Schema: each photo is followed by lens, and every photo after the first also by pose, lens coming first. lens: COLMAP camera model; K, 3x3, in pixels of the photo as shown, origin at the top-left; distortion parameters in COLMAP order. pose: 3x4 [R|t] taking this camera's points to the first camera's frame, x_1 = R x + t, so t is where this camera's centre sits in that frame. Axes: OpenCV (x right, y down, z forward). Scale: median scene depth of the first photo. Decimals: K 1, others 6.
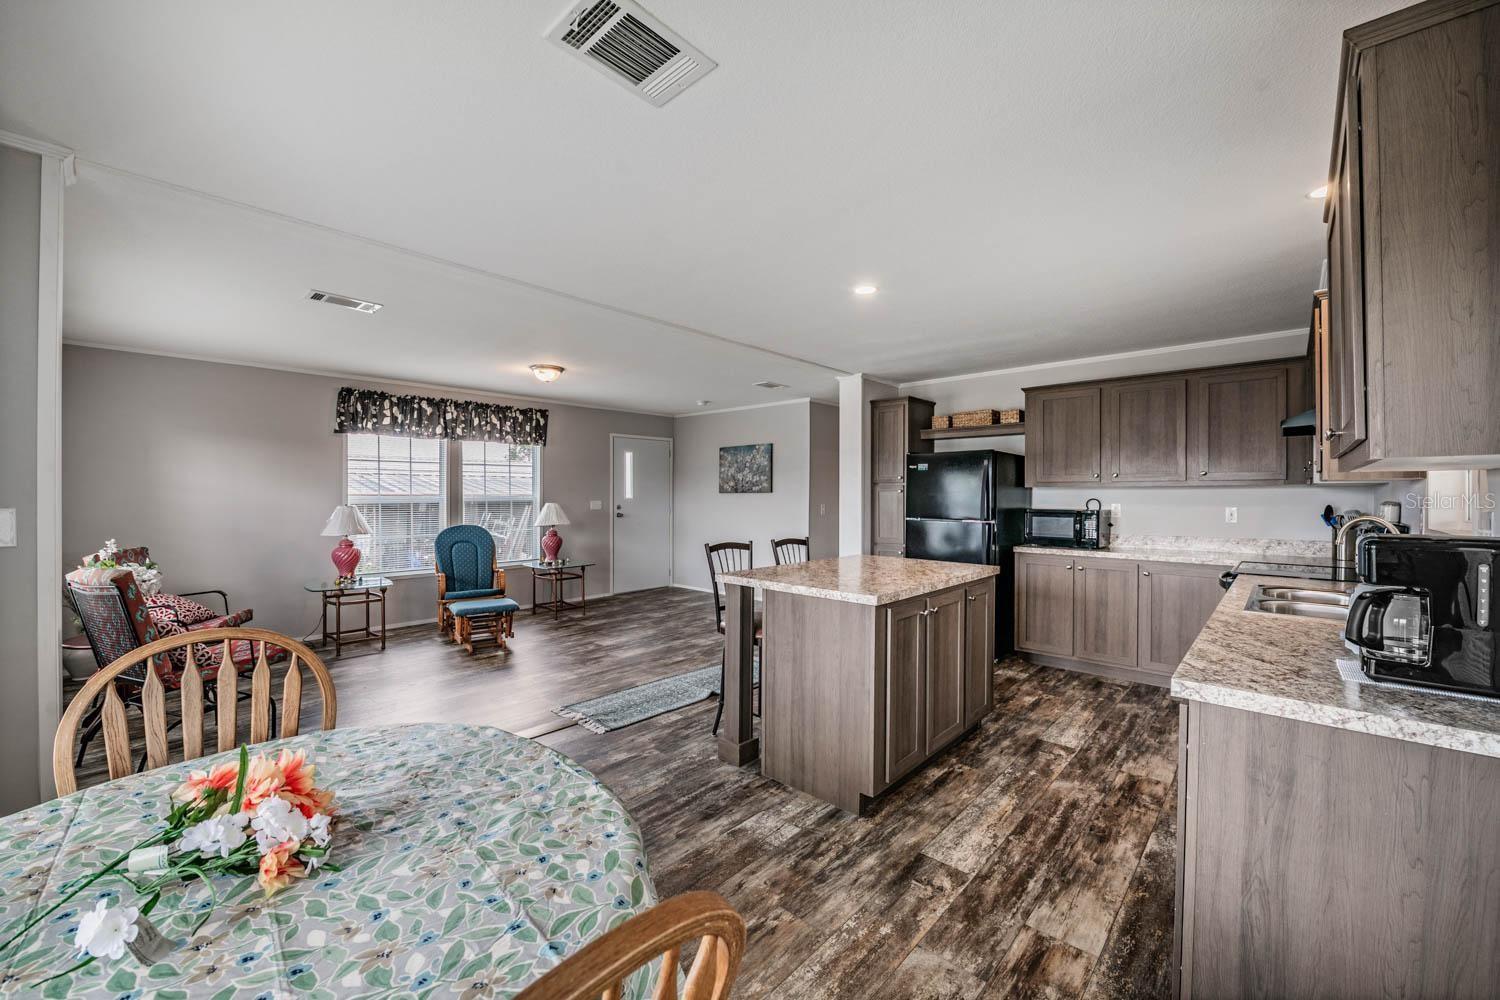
lens RADIAL K [[593.2, 0, 751.7], [0, 593.2, 495.3], [0, 0, 1]] dist [-0.011763, -0.001345]
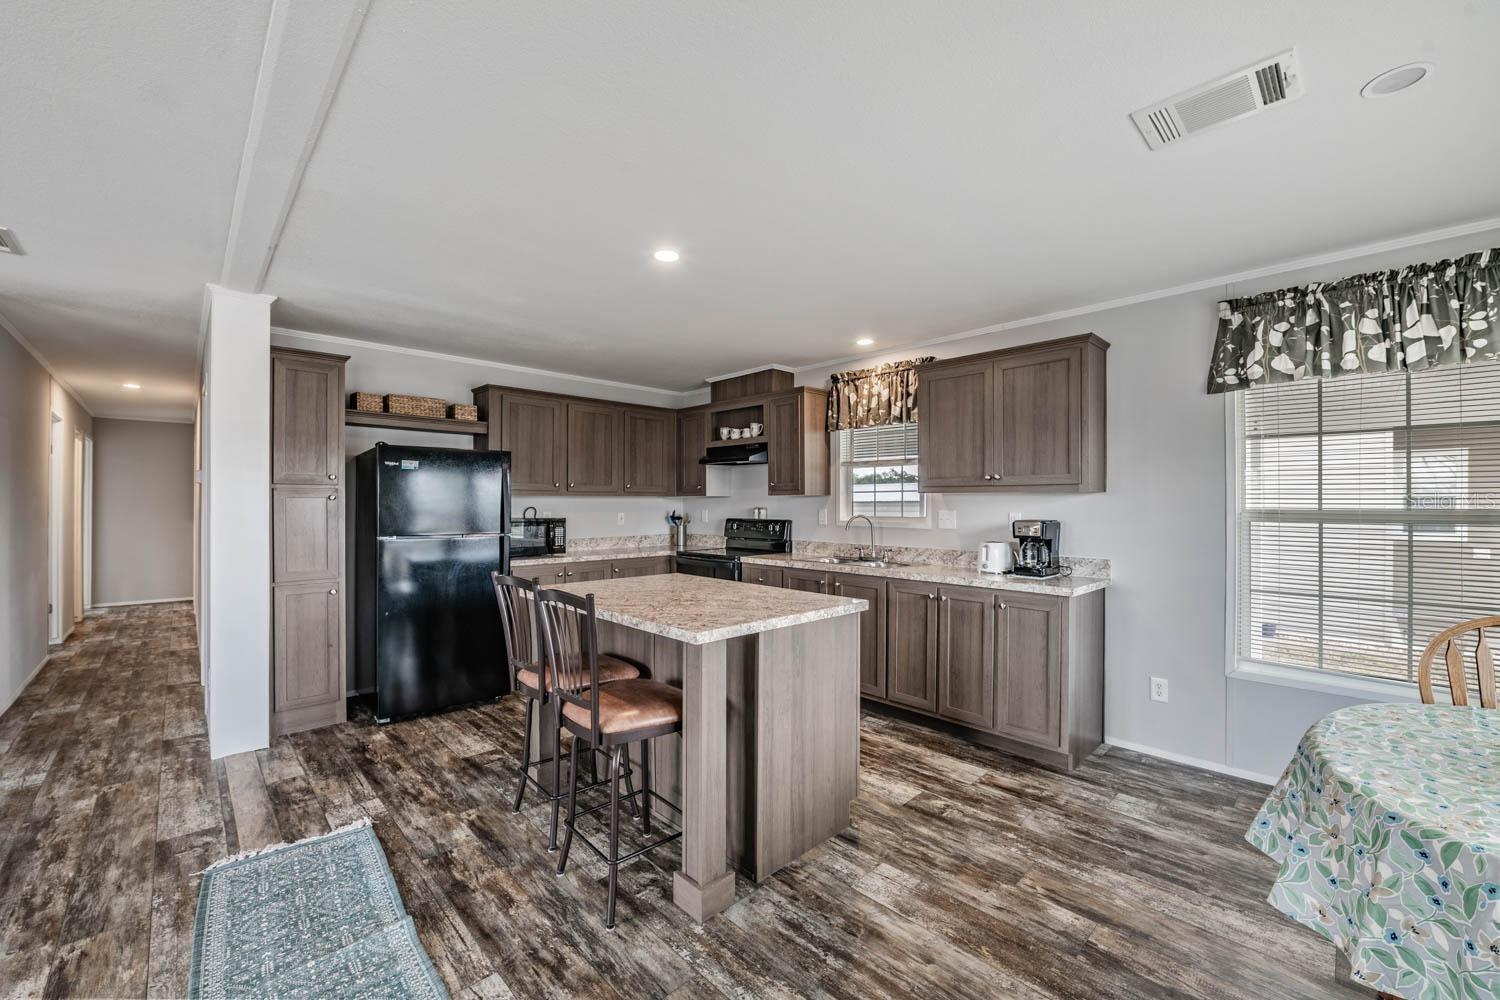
lens RADIAL K [[593.2, 0, 751.7], [0, 593.2, 497.6], [0, 0, 1]] dist [-0.011763, -0.001345]
pose [[0.058671, 0.006833, 0.998254, -0.469538], [-0.001247, 0.999976, -0.006772, -0.004017], [-0.998277, -0.000847, 0.058679, 0.624255]]
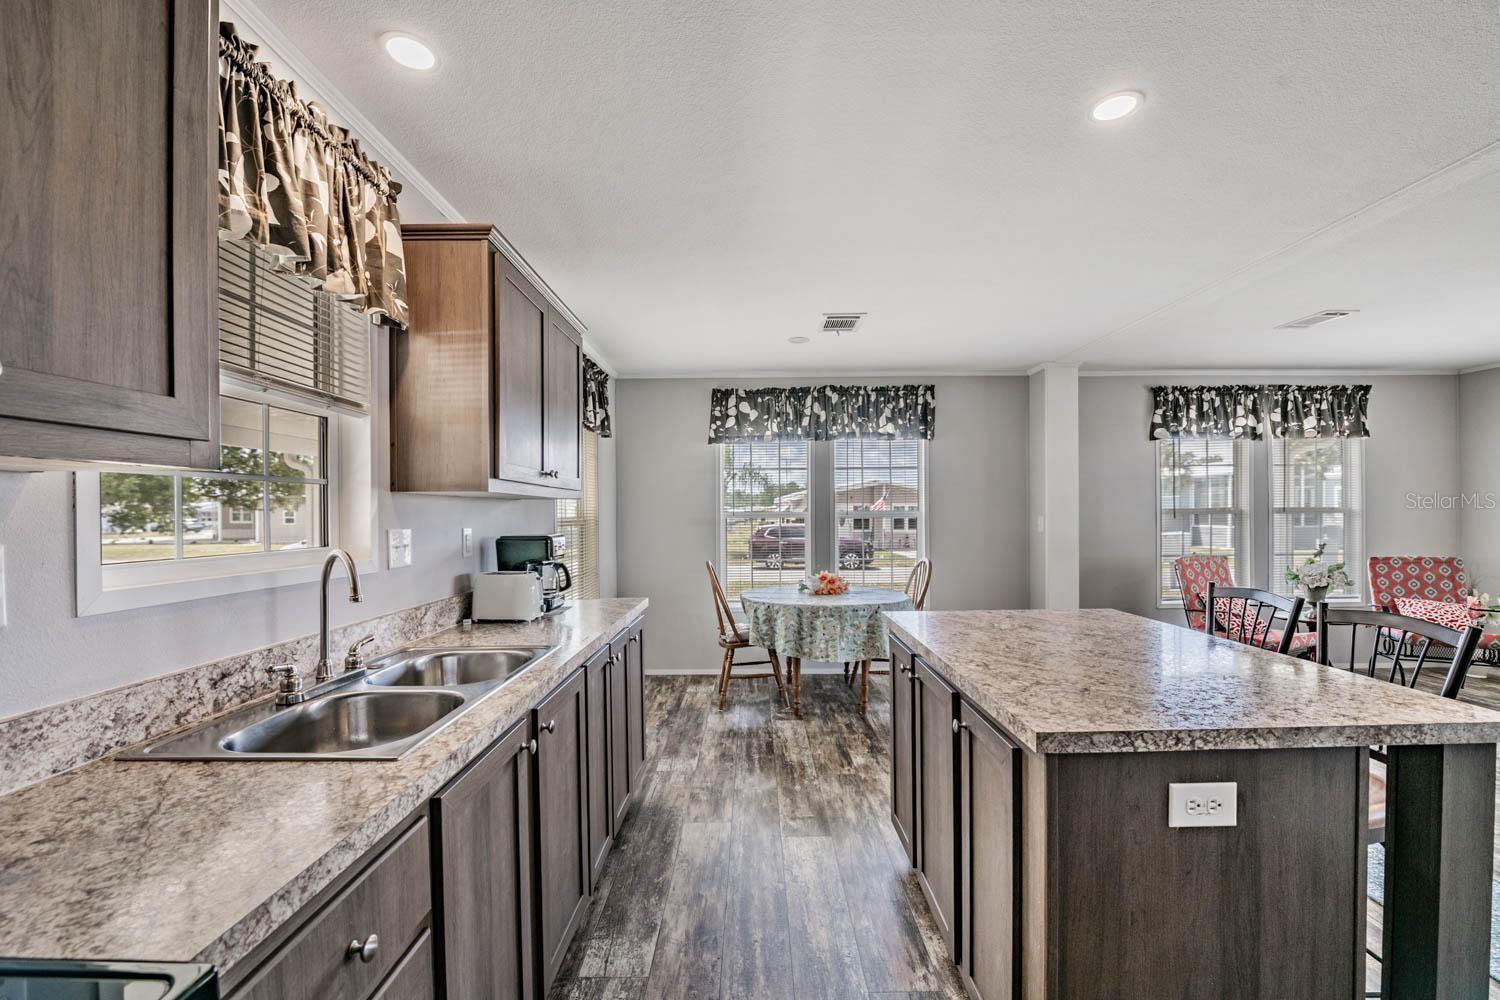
lens RADIAL K [[593.2, 0, 752.3], [0, 593.2, 527.6], [0, 0, 1]] dist [-0.011763, -0.001345]
pose [[-0.742591, 0.022110, -0.669380, 0.574295], [0.008897, 0.999692, 0.023151, 0.000061], [0.669686, 0.011236, -0.742559, 0.873865]]
